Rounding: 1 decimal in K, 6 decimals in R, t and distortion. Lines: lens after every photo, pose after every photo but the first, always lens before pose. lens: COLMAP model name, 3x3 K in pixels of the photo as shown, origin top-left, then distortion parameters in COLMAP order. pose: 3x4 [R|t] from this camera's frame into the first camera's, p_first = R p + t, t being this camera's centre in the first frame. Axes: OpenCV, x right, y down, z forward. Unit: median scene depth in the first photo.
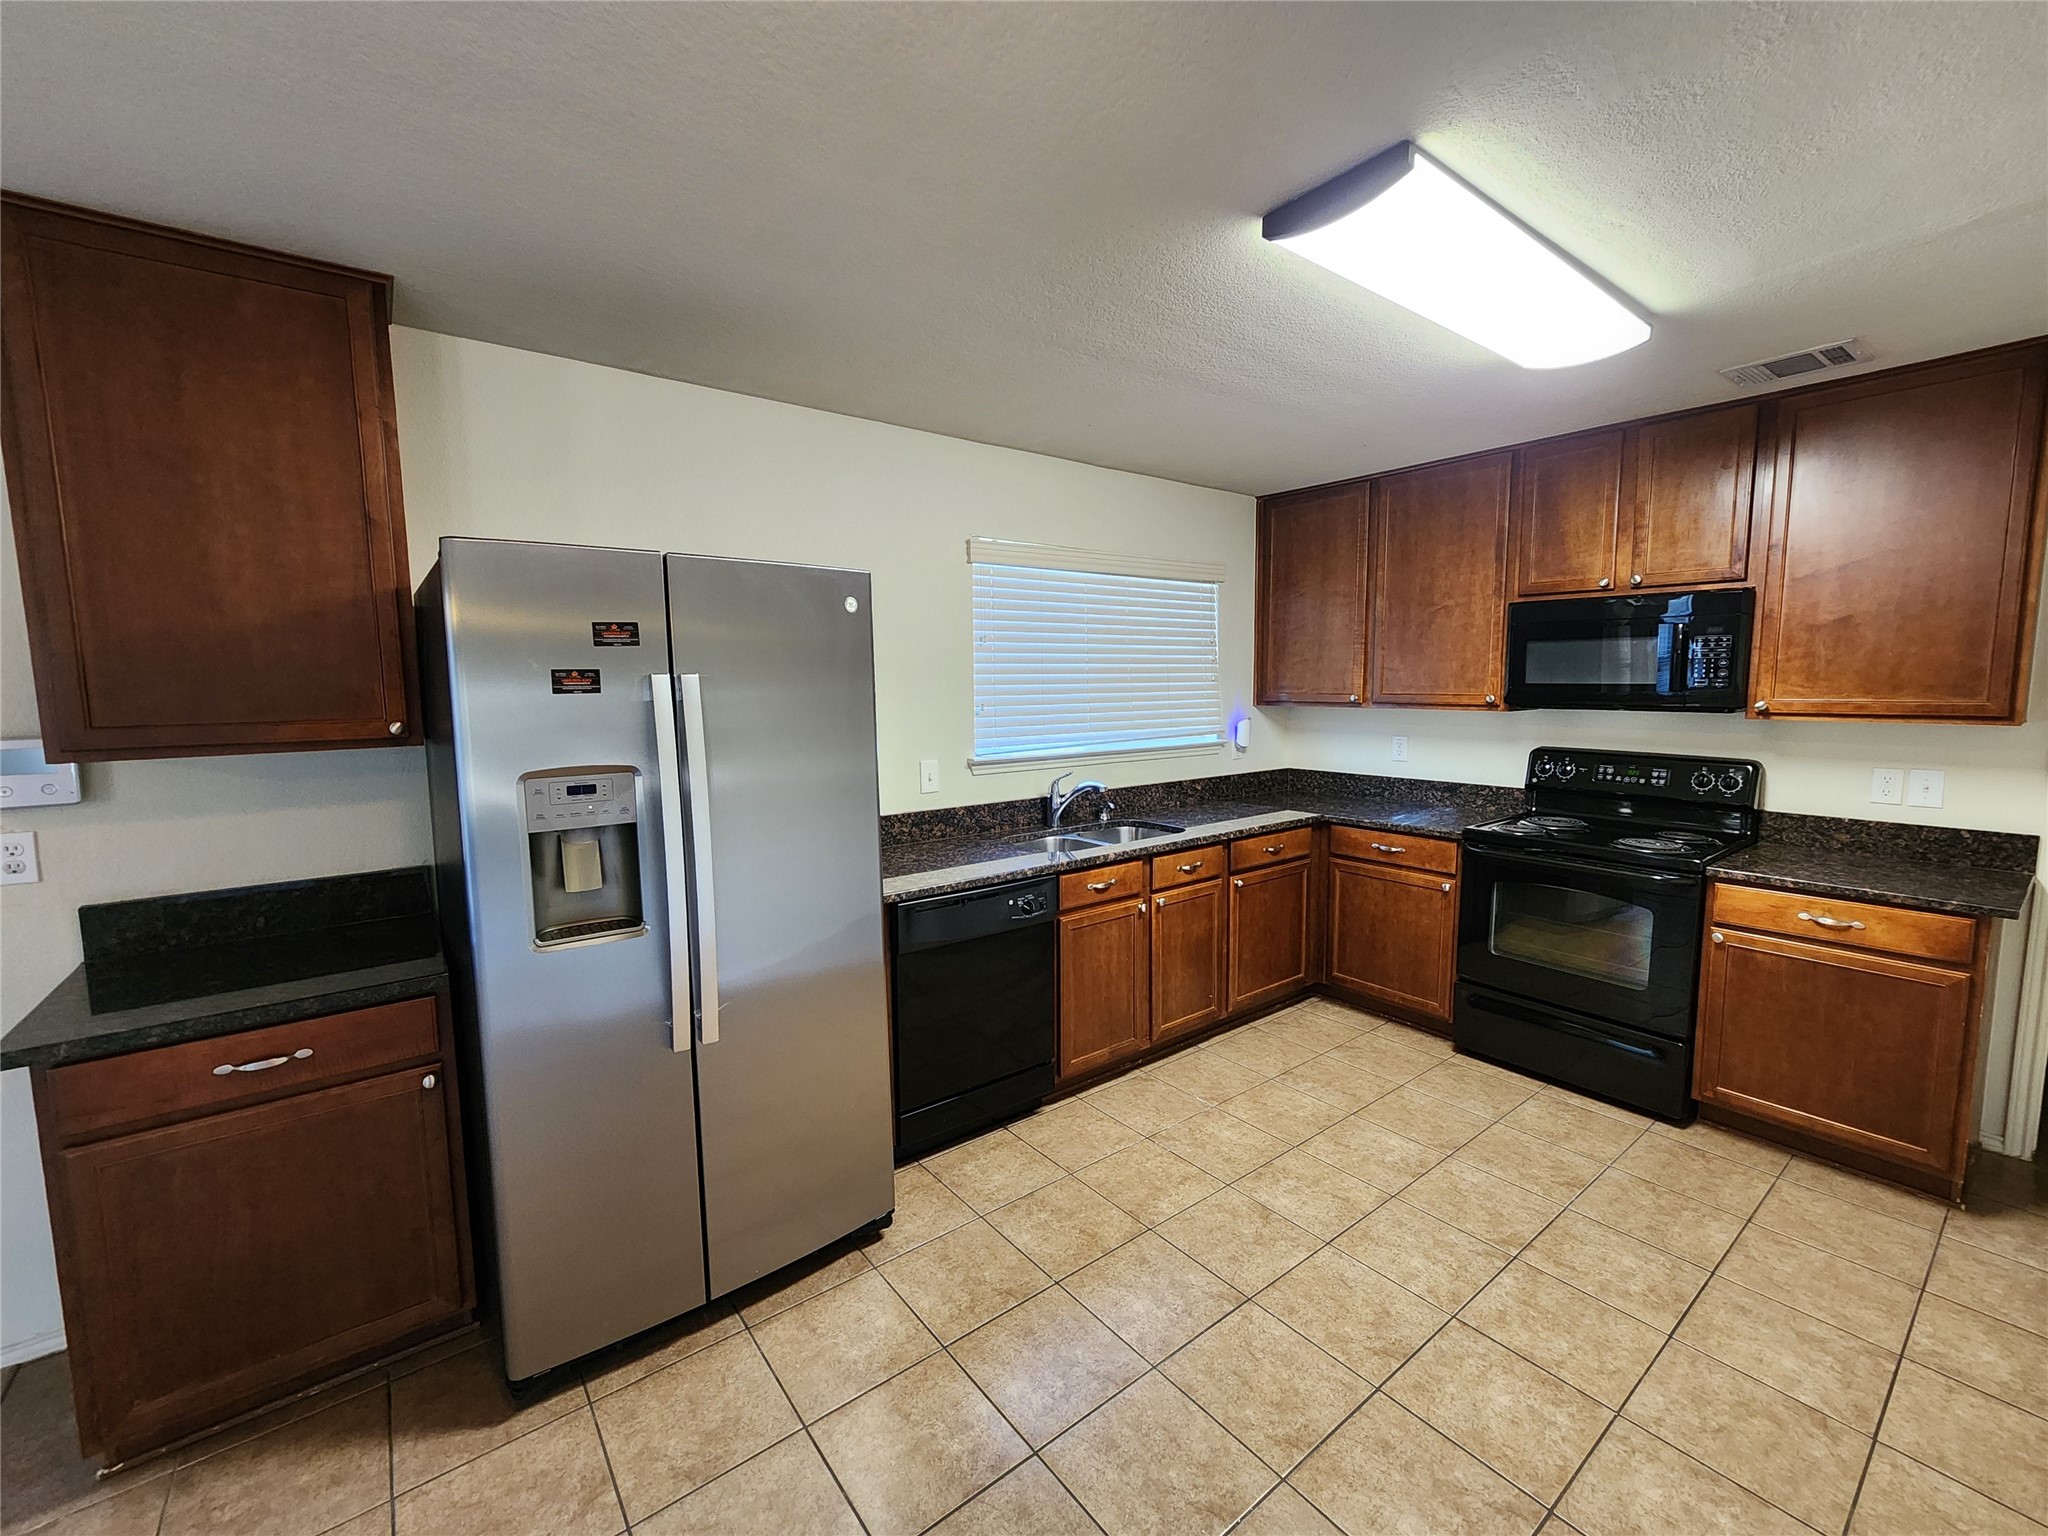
lens RADIAL K [[841.0, 0, 1026.6], [0, 841.0, 764.6], [0, 0, 1]] dist [-0.001783, 0.000555]
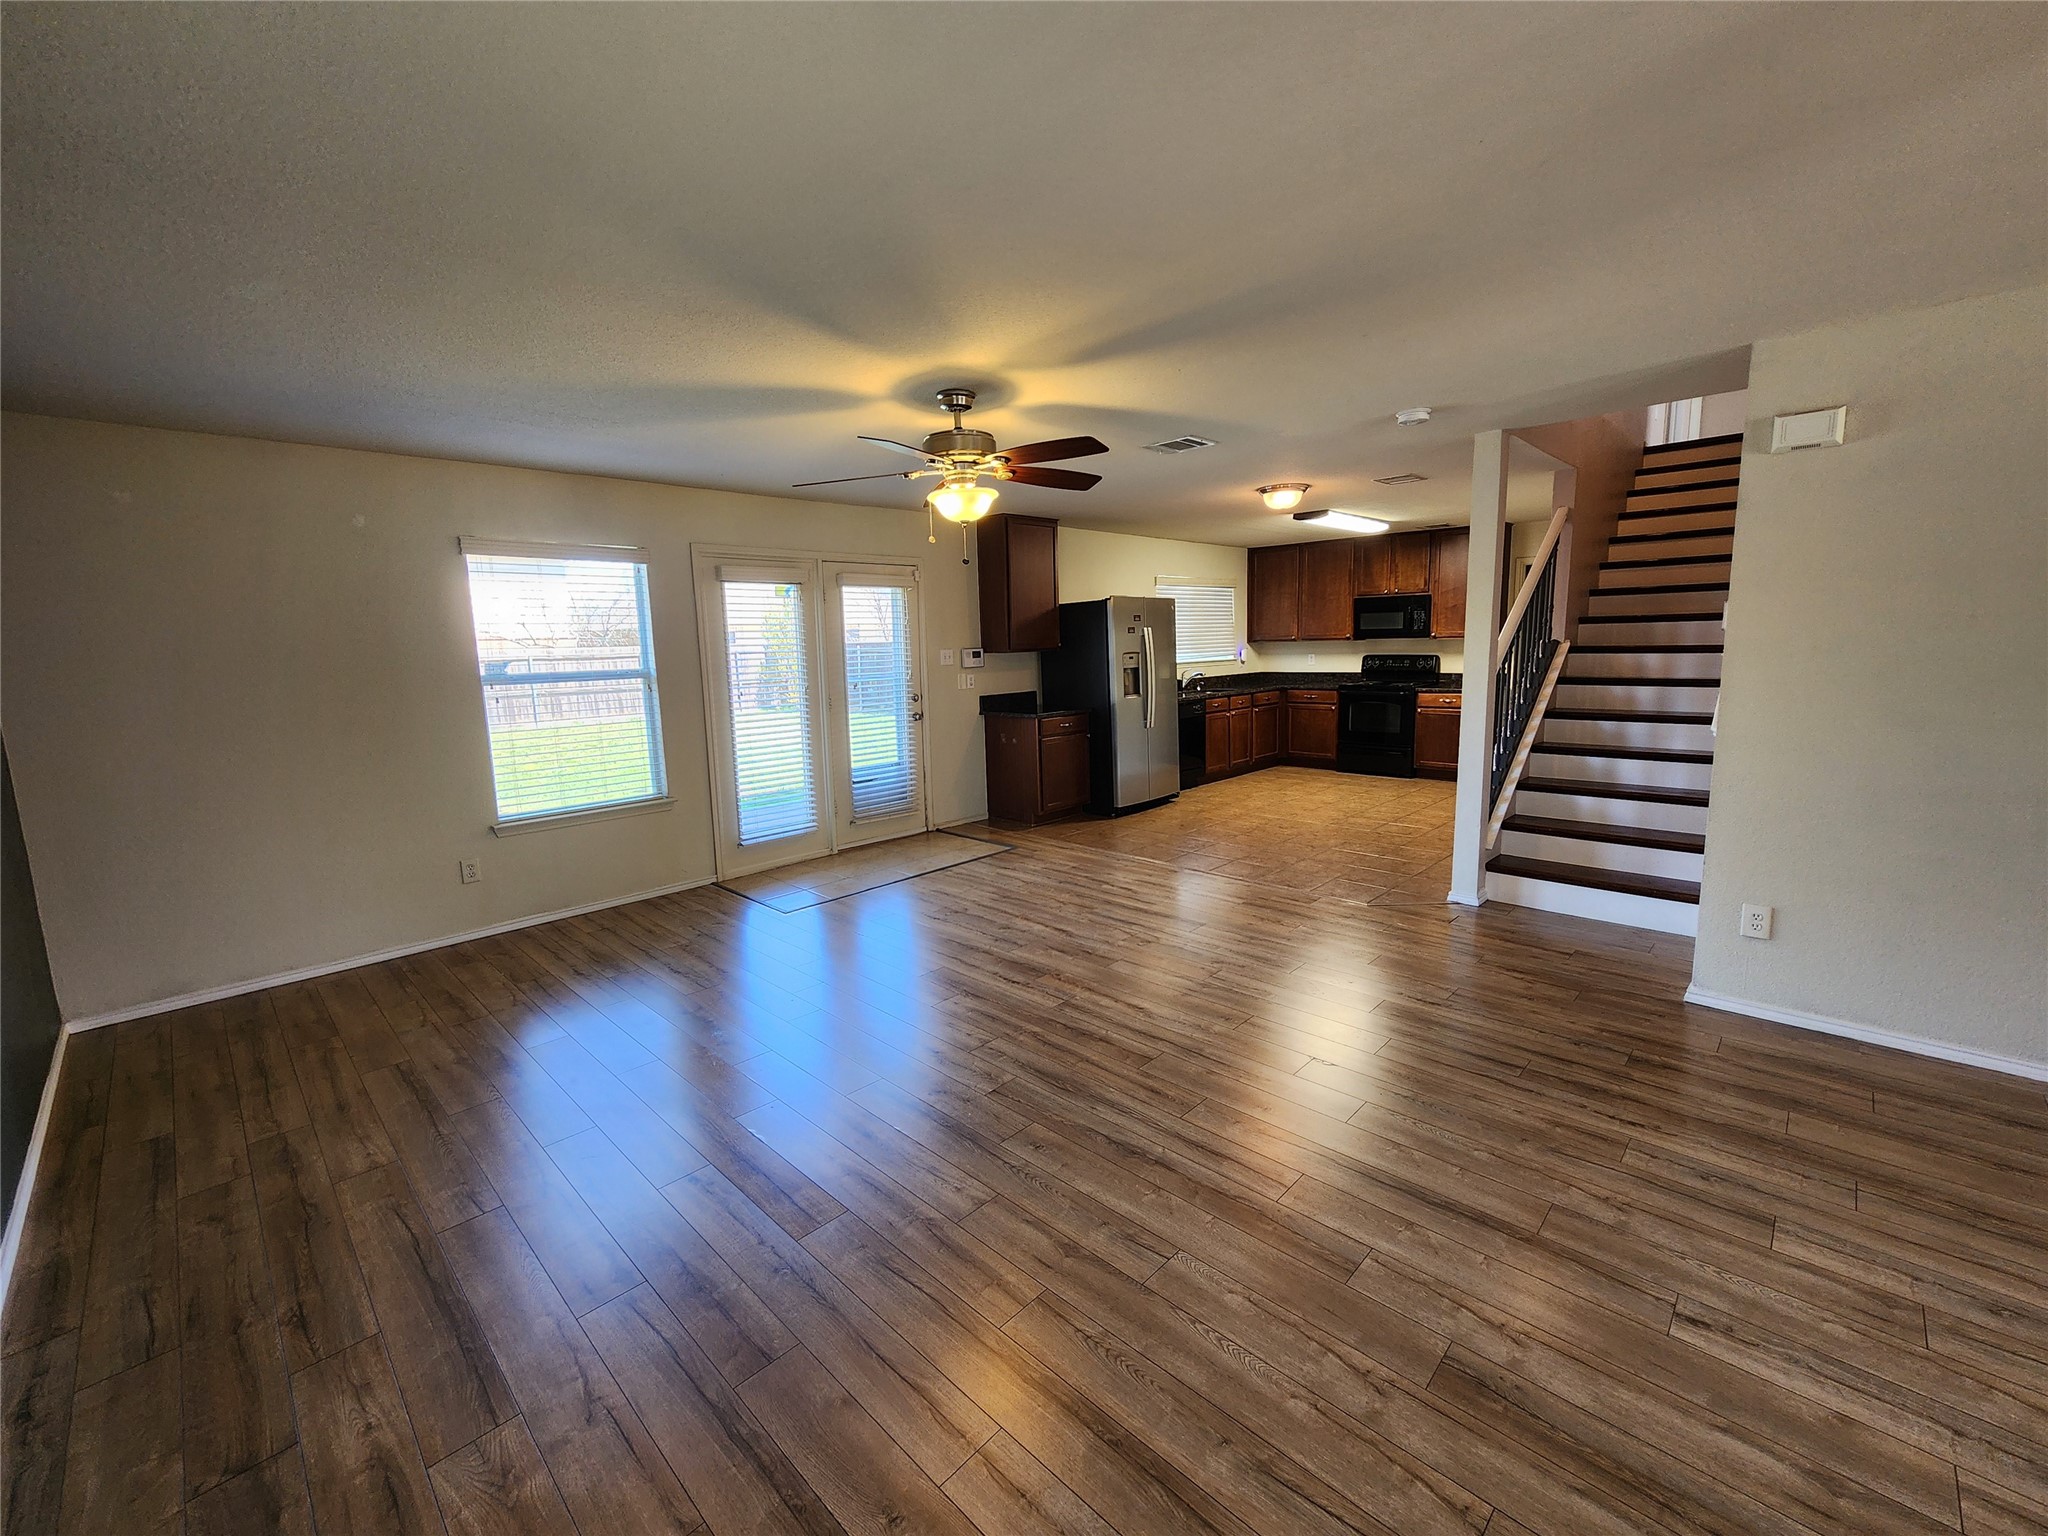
lens RADIAL K [[838.2, 0, 1026.9], [0, 838.2, 761.4], [0, 0, 1]] dist [0.000120, -0.000006]
pose [[0.990299, -0.038017, 0.133650, -0.933827], [0.032923, 0.998652, 0.040118, 0.204851], [-0.134995, -0.035328, 0.990216, -1.706594]]
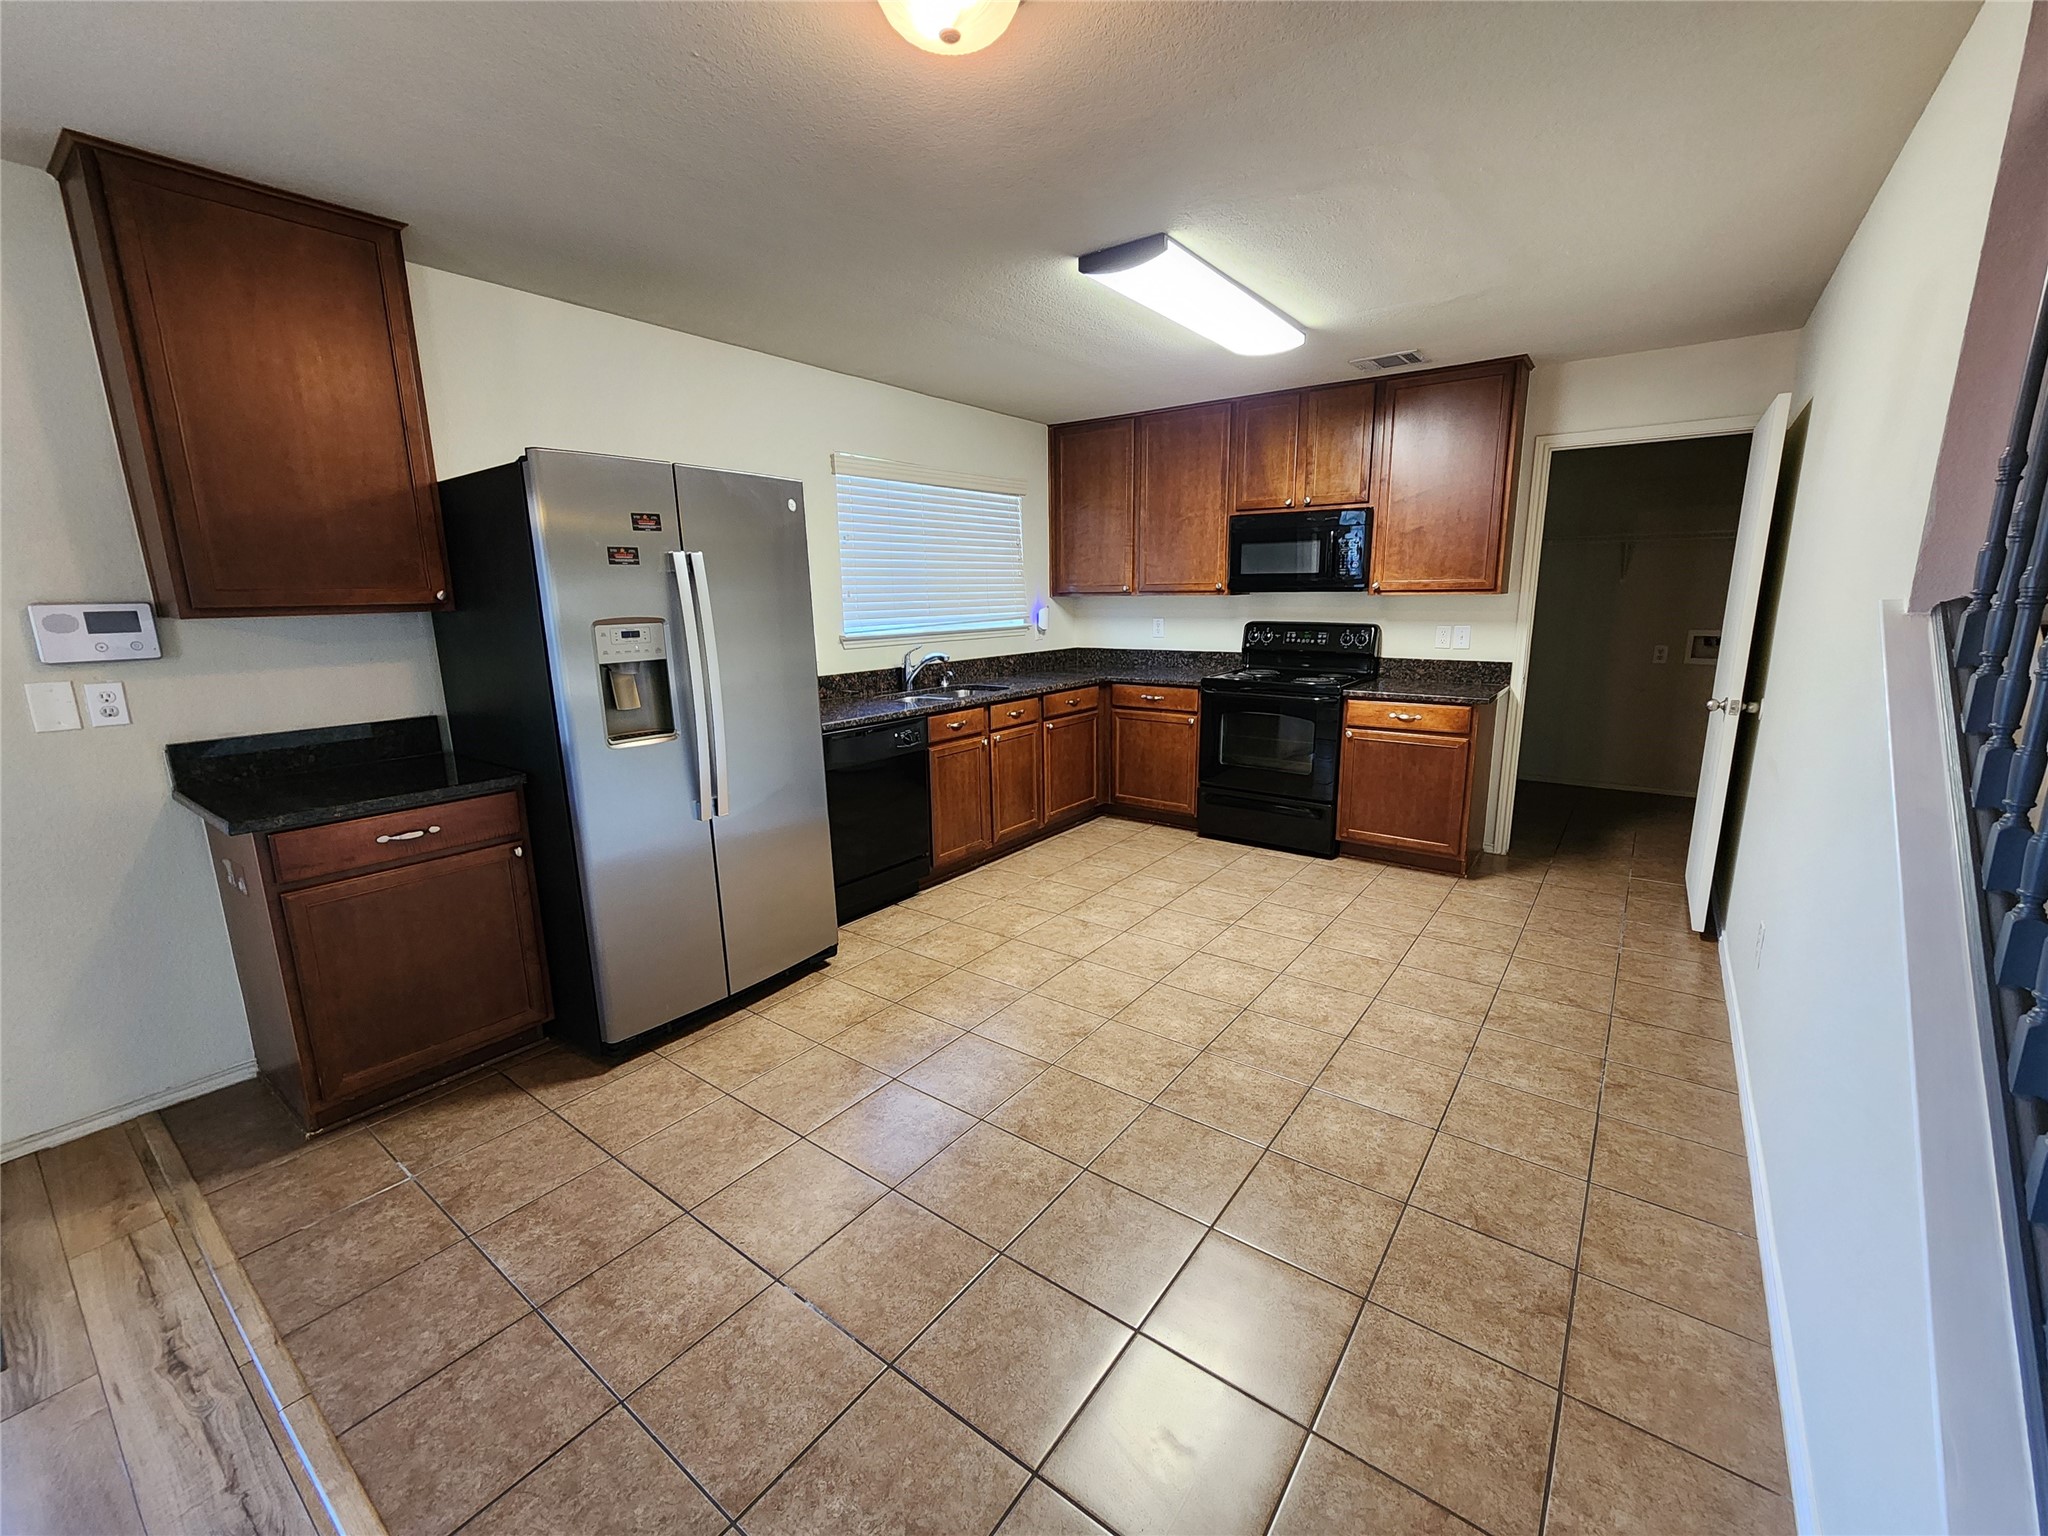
lens RADIAL K [[838.2, 0, 1026.9], [0, 838.2, 761.4], [0, 0, 1]] dist [0.000120, -0.000006]
pose [[0.963388, -0.057954, 0.261771, -0.161096], [0.032671, 0.994458, 0.099927, 0.073926], [-0.266111, -0.087716, 0.959943, -0.328197]]
